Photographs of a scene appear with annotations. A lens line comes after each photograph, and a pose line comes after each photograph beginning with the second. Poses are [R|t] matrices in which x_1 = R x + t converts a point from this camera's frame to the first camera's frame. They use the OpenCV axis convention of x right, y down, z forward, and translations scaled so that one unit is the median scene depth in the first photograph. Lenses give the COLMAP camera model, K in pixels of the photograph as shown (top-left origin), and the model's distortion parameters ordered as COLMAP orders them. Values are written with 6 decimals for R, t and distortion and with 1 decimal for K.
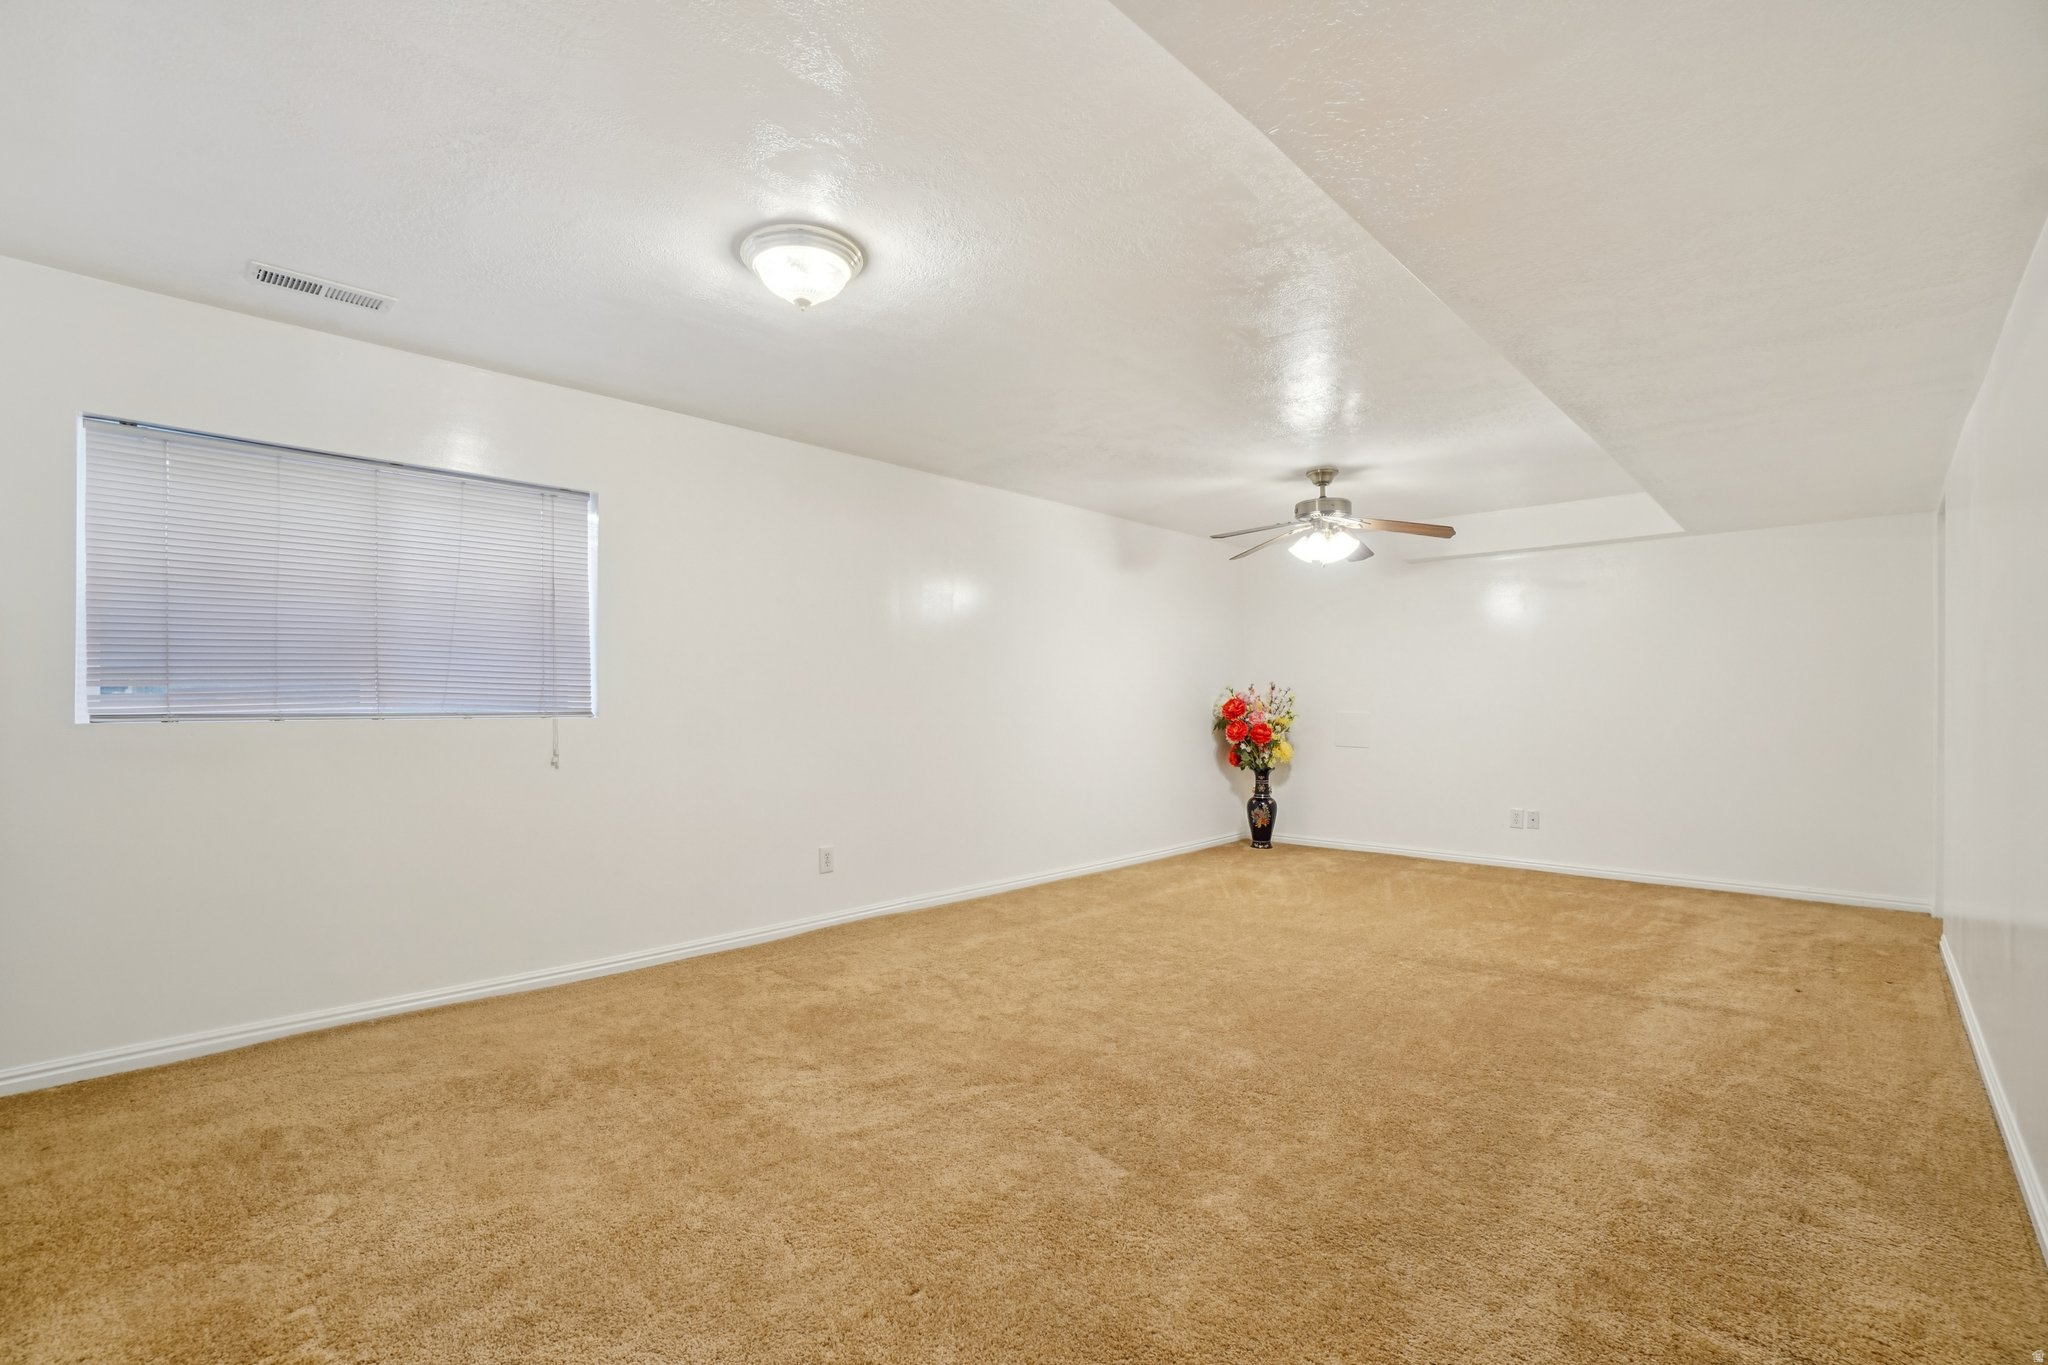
lens RADIAL K [[944.5, 0, 1024.0], [0, 944.5, 682.5], [0, 0, 1]] dist [-0.070837, 0.025779]
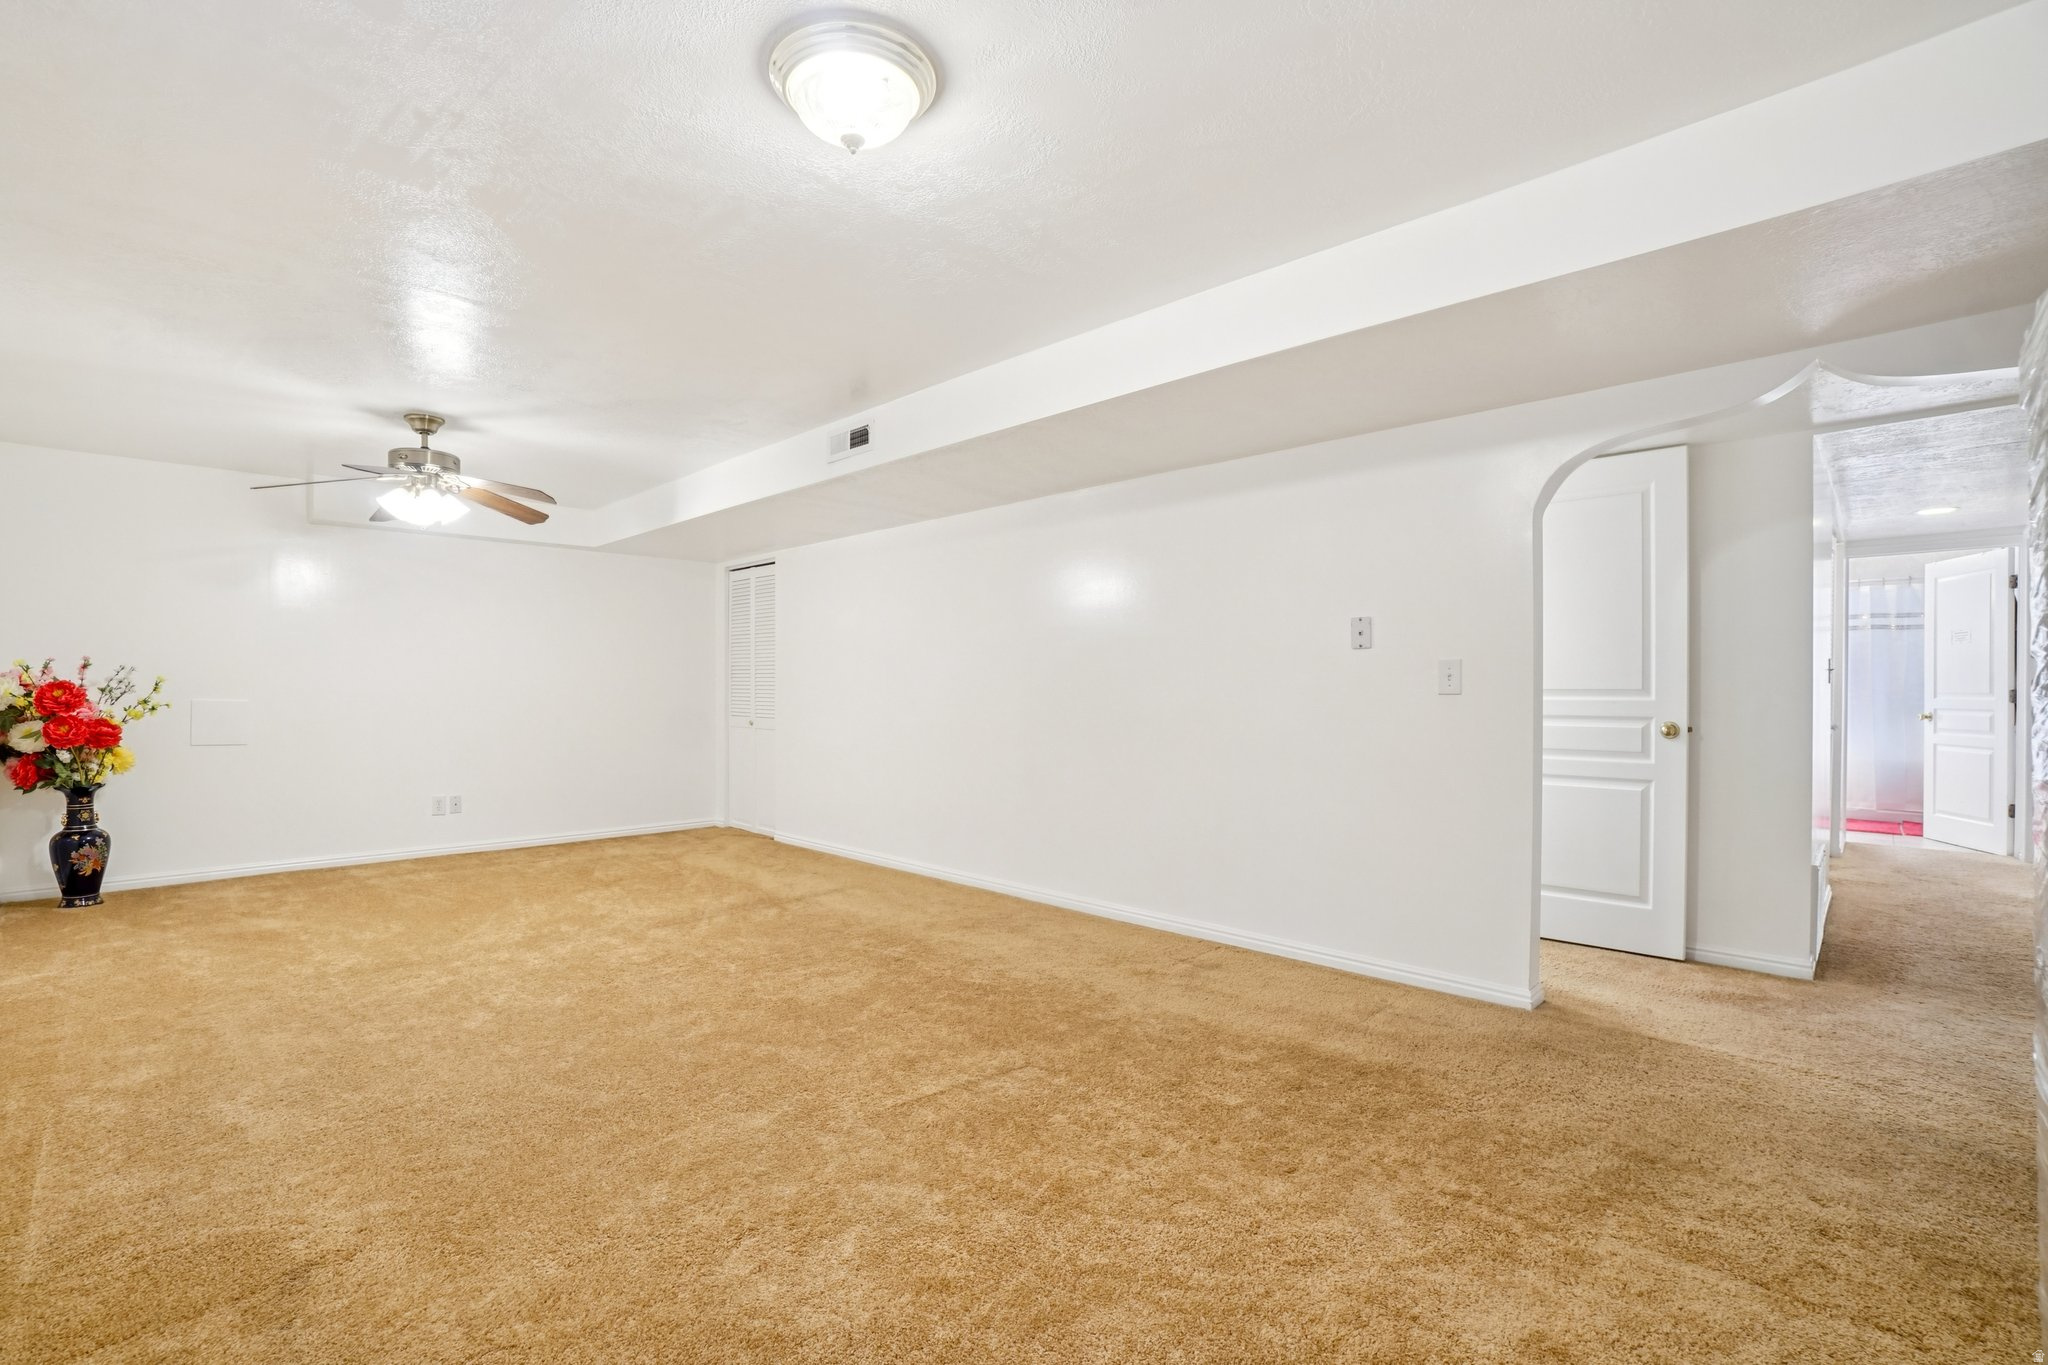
lens RADIAL K [[944.5, 0, 1024.0], [0, 944.5, 682.5], [0, 0, 1]] dist [-0.070837, 0.025779]
pose [[-0.017274, 0.000785, 0.999850, -0.455943], [-0.025301, 0.999679, -0.001222, 0.002402], [-0.999531, -0.025318, -0.017249, 0.403142]]
